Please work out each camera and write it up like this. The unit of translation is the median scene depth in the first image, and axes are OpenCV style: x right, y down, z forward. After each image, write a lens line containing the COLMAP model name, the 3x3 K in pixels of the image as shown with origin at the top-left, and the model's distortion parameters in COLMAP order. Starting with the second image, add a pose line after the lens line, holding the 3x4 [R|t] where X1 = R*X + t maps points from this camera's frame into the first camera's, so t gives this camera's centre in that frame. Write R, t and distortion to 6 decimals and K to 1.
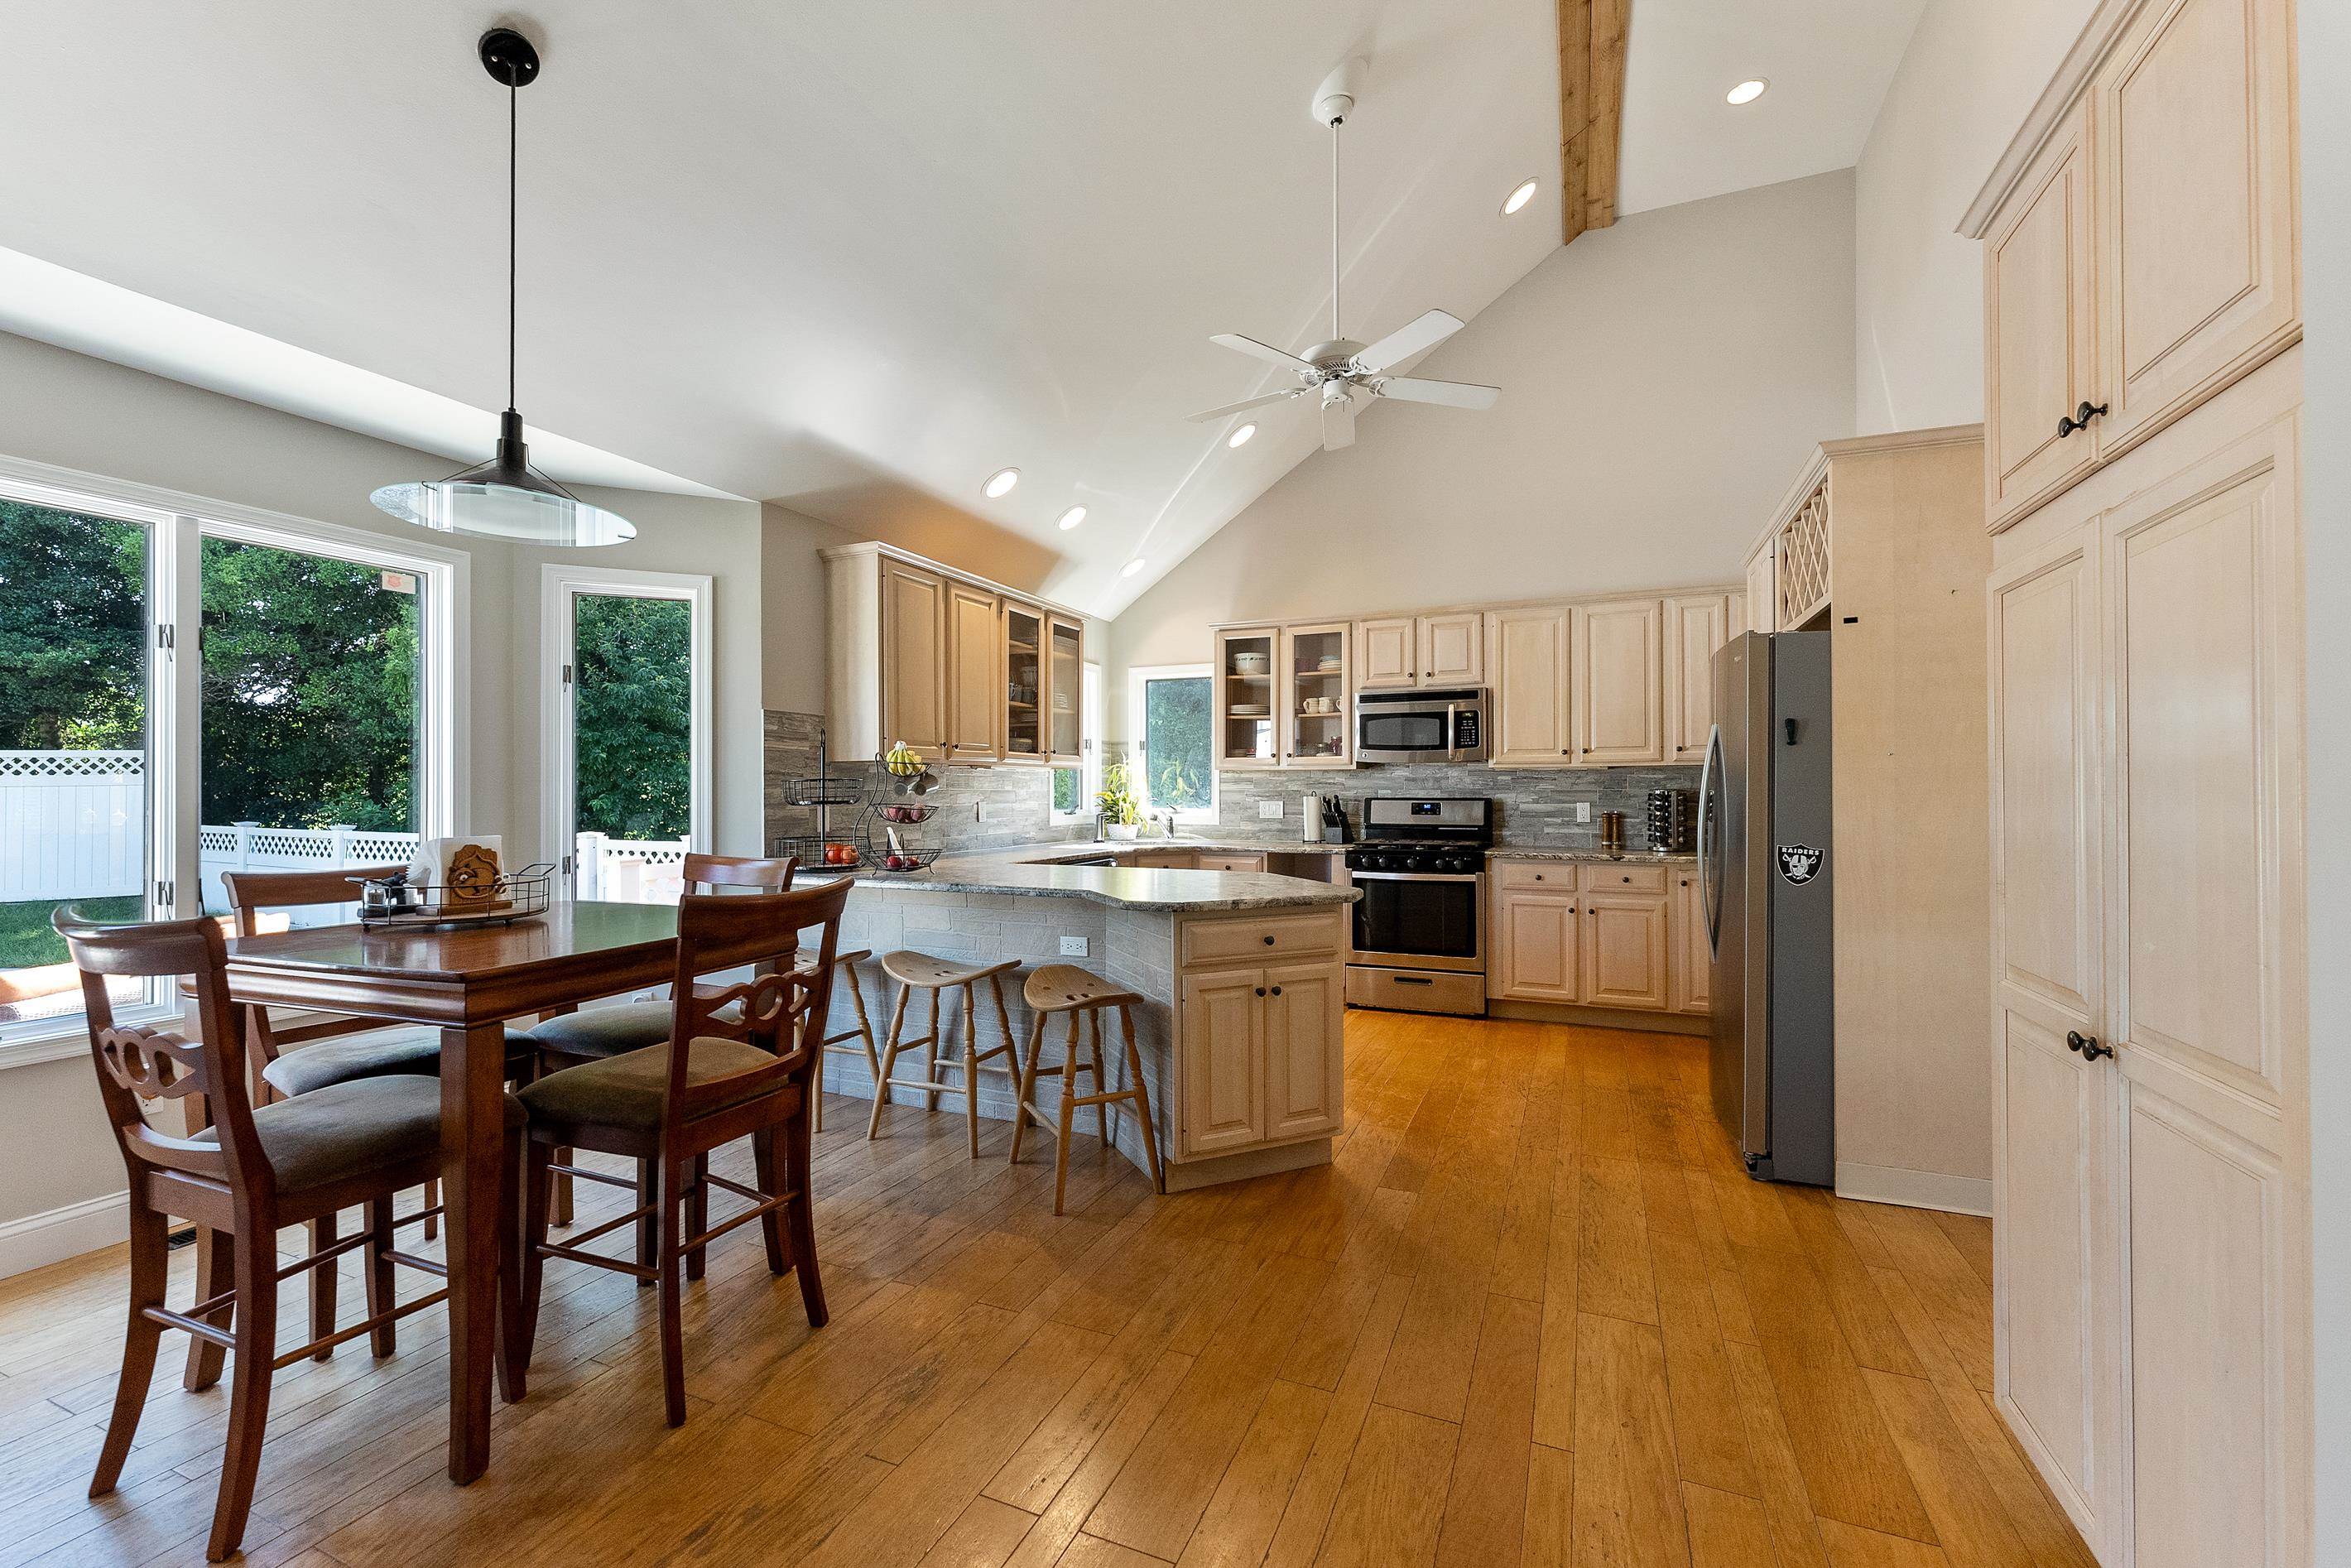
lens RADIAL K [[973.1, 0, 1179.9], [0, 973.1, 777.9], [0, 0, 1]] dist [-0.002541, 0.000077]
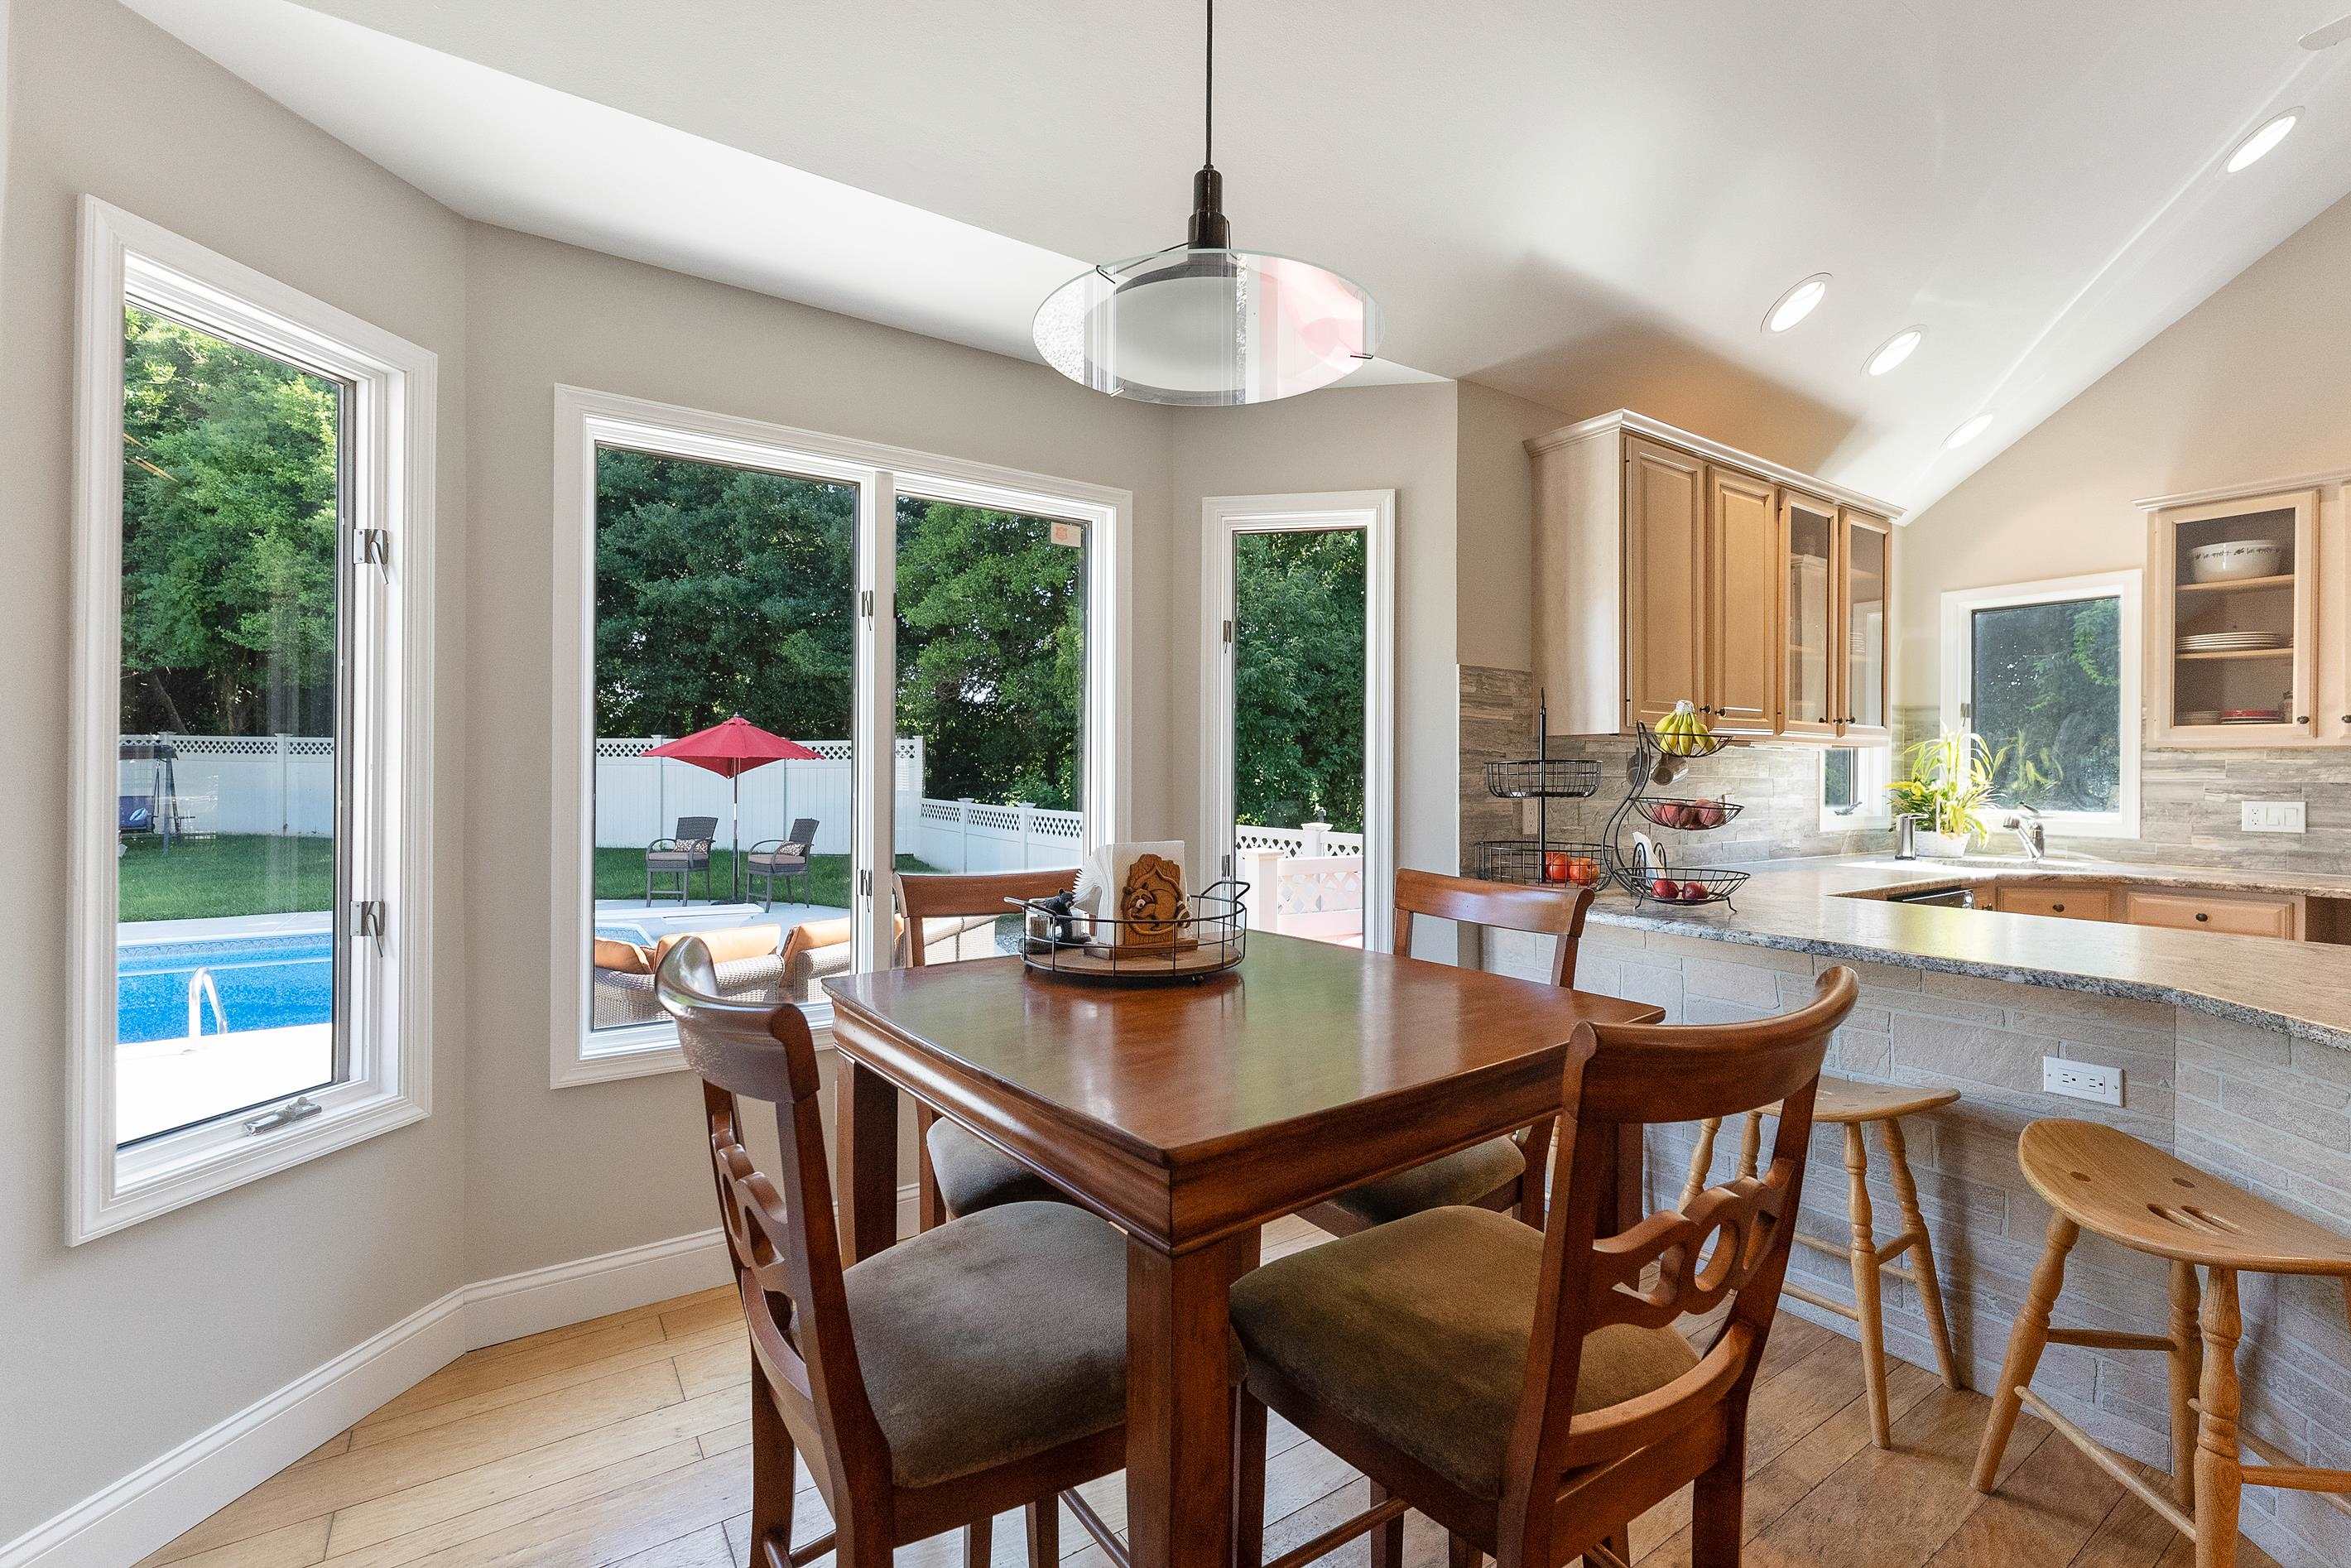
lens RADIAL K [[1010.5, 0, 1169.6], [0, 1010.5, 773.5], [0, 0, 1]] dist [-0.001117, 0.000157]
pose [[0.839241, 0.007864, -0.543703, -0.153660], [-0.001714, 0.999929, 0.011817, 0.001926], [0.543757, -0.008985, 0.839194, 0.191573]]
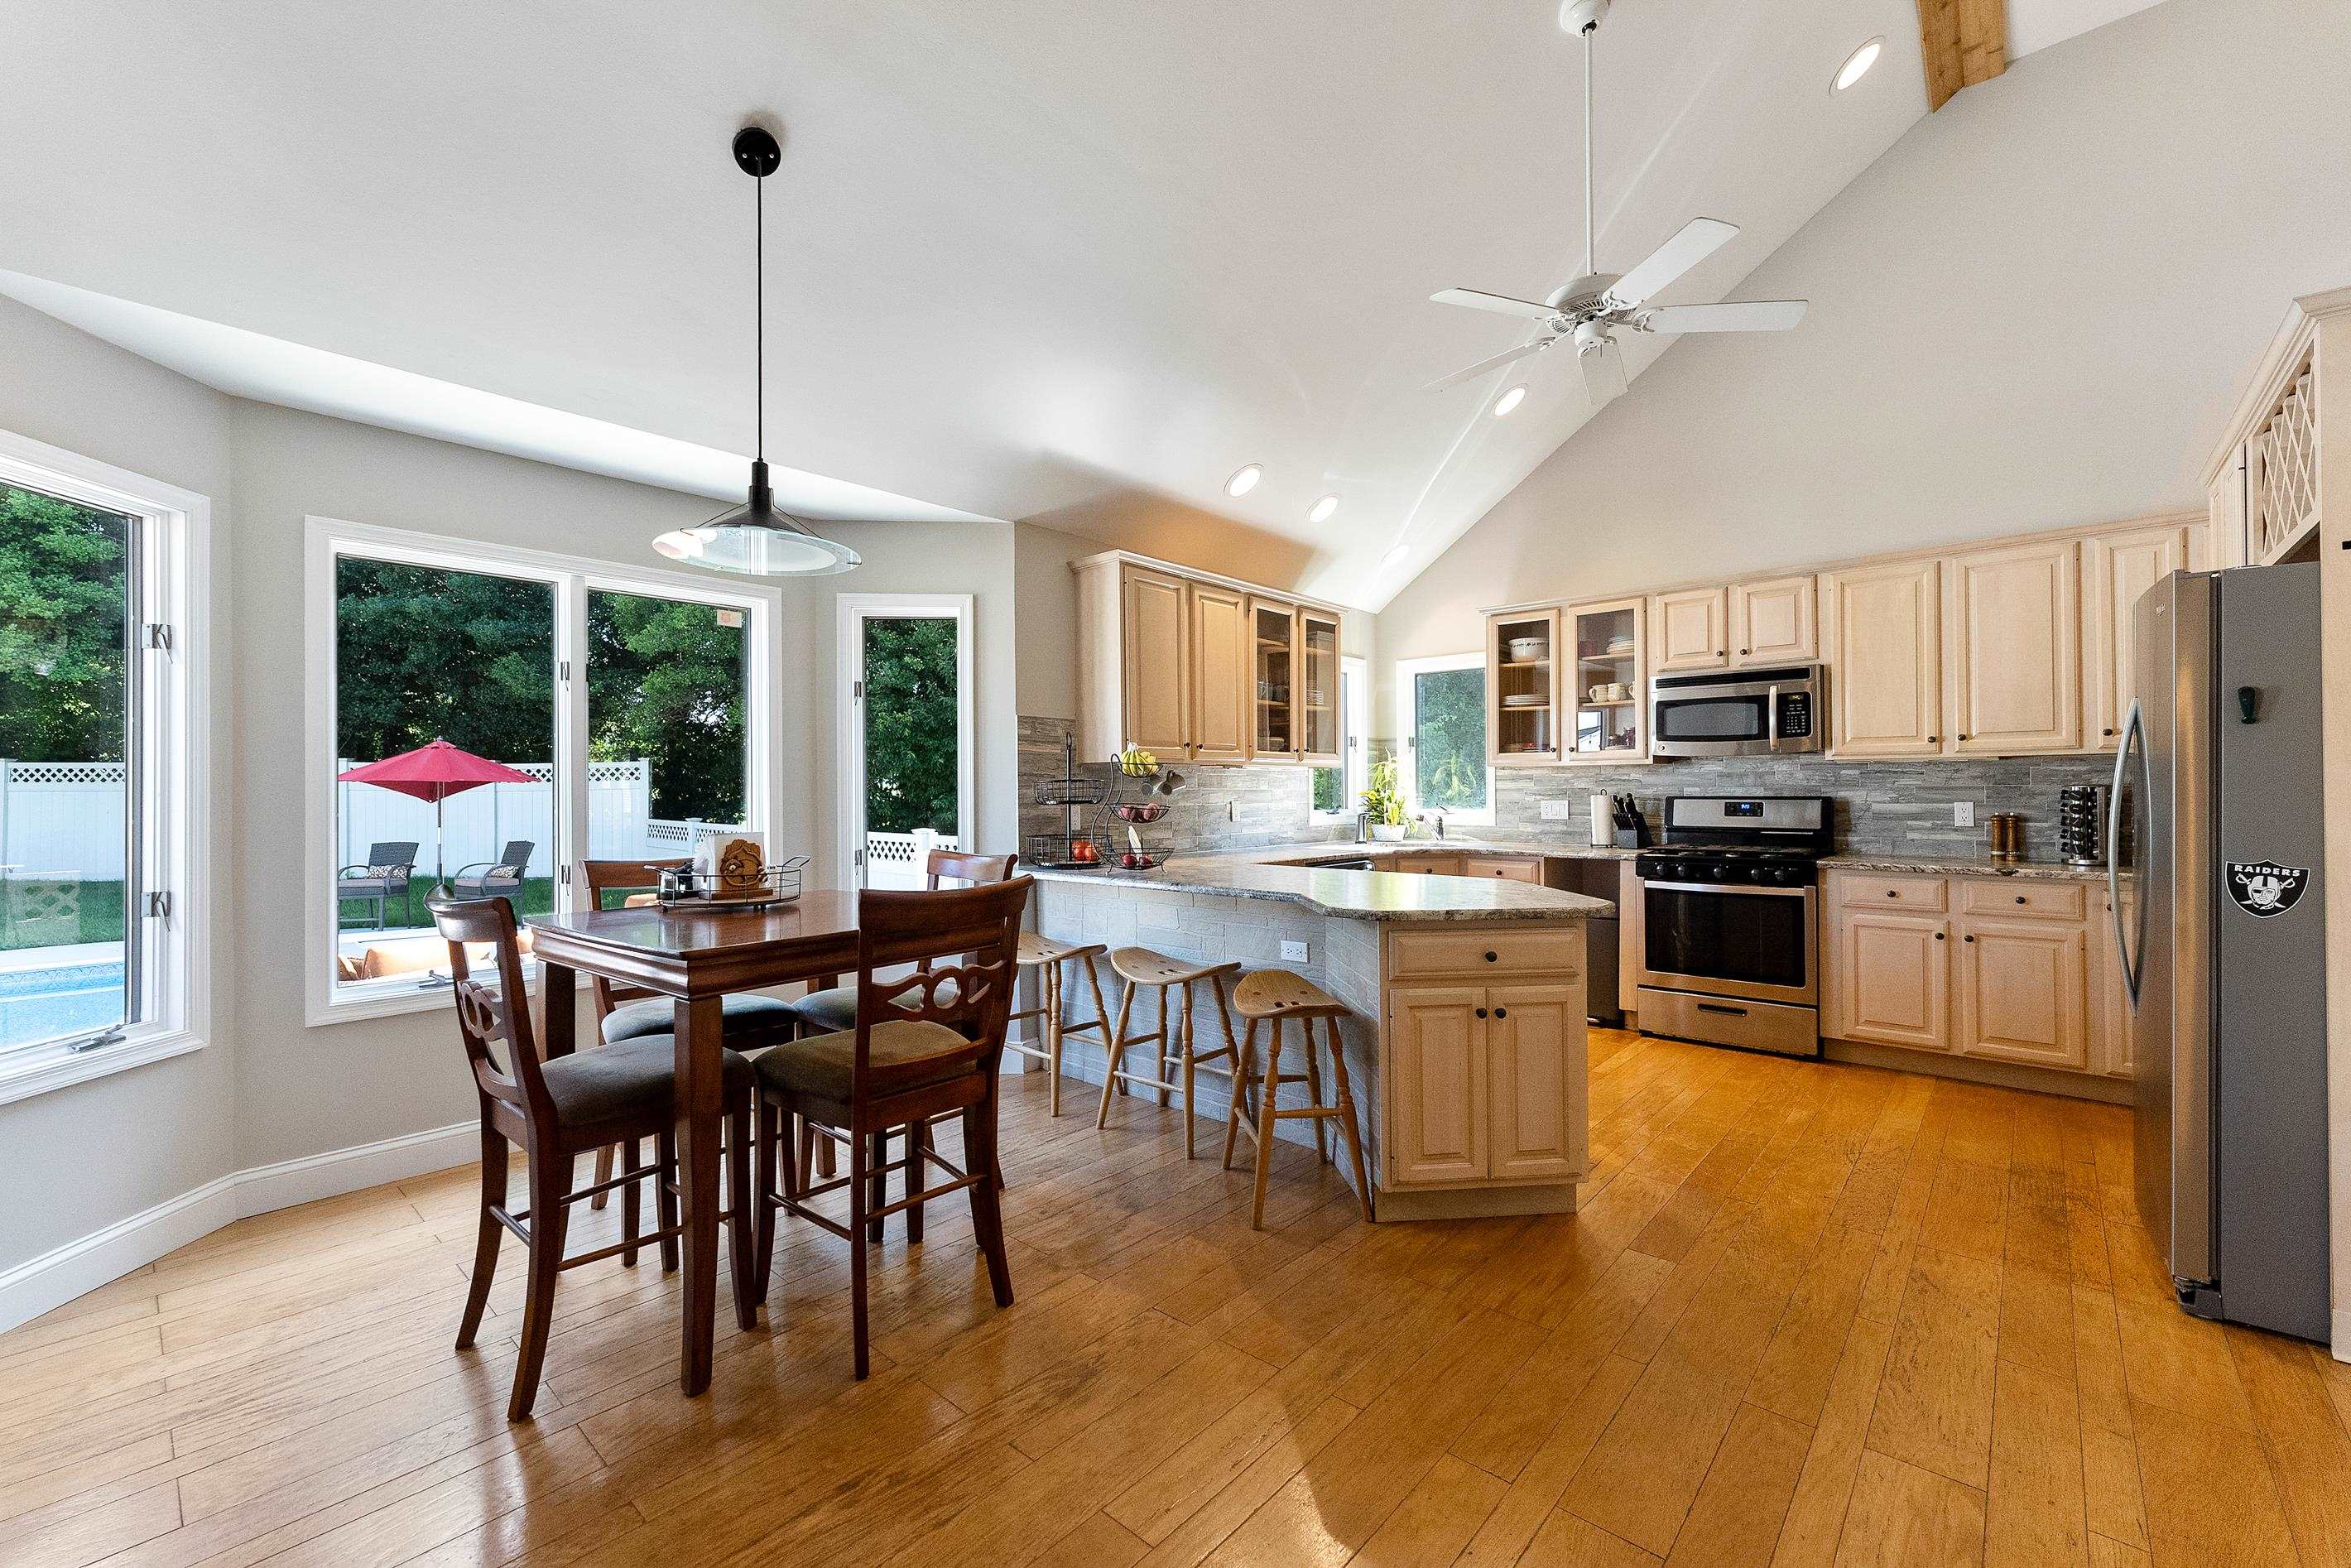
lens RADIAL K [[972.0, 0, 1171.4], [0, 972.0, 778.7], [0, 0, 1]] dist [-0.001533, 0.000189]
pose [[0.945935, -0.007751, -0.324264, 0.061108], [0.008551, 0.999963, 0.001042, -0.000244], [0.324244, -0.003758, 0.945966, 0.032875]]
